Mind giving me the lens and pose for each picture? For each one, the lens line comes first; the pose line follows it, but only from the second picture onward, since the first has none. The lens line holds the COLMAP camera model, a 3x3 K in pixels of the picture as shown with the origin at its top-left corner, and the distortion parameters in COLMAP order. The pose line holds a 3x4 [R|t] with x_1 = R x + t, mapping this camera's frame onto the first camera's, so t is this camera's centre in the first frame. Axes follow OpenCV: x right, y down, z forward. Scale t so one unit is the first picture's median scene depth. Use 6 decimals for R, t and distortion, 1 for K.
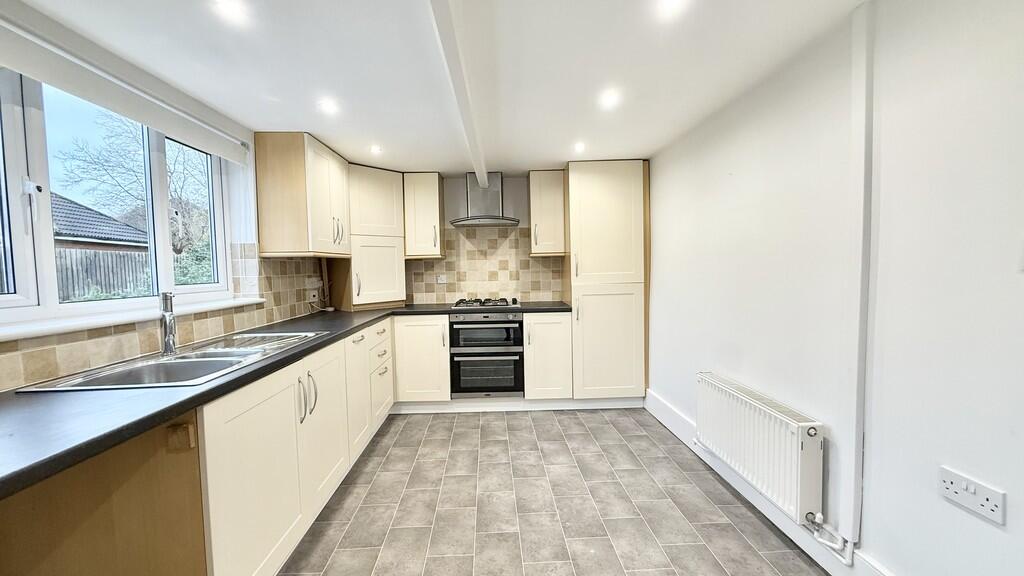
lens RADIAL K [[403.3, 0, 512.0], [0, 403.3, 288.0], [0, 0, 1]] dist [-0.000629, 0.000160]
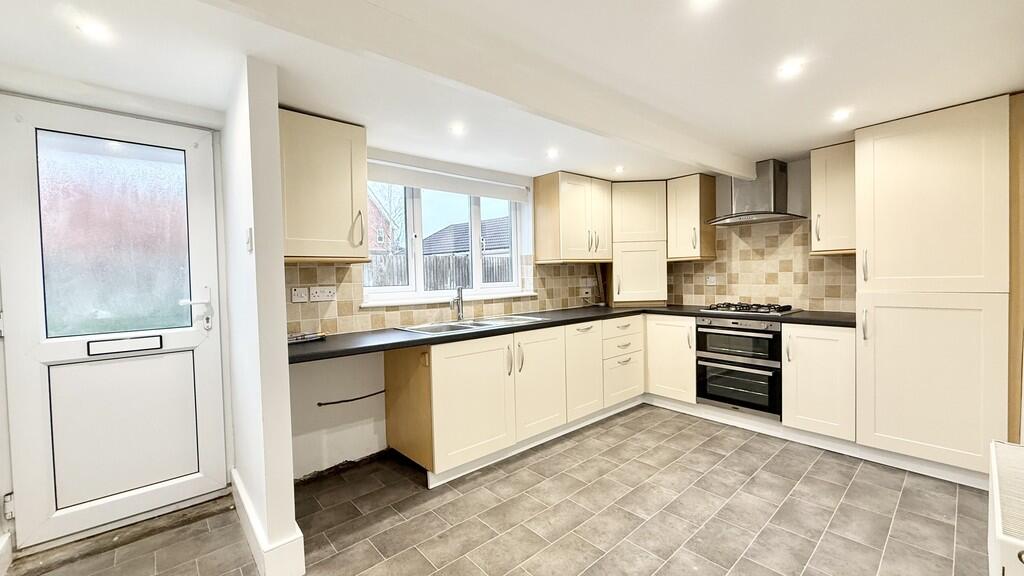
lens RADIAL K [[403.3, 0, 512.0], [0, 403.3, 288.0], [0, 0, 1]] dist [-0.000629, 0.000160]
pose [[0.628404, 0.031550, -0.777247, 0.329094], [-0.028229, 0.999444, 0.017746, -0.010532], [0.777375, 0.010789, 0.628945, 0.023511]]
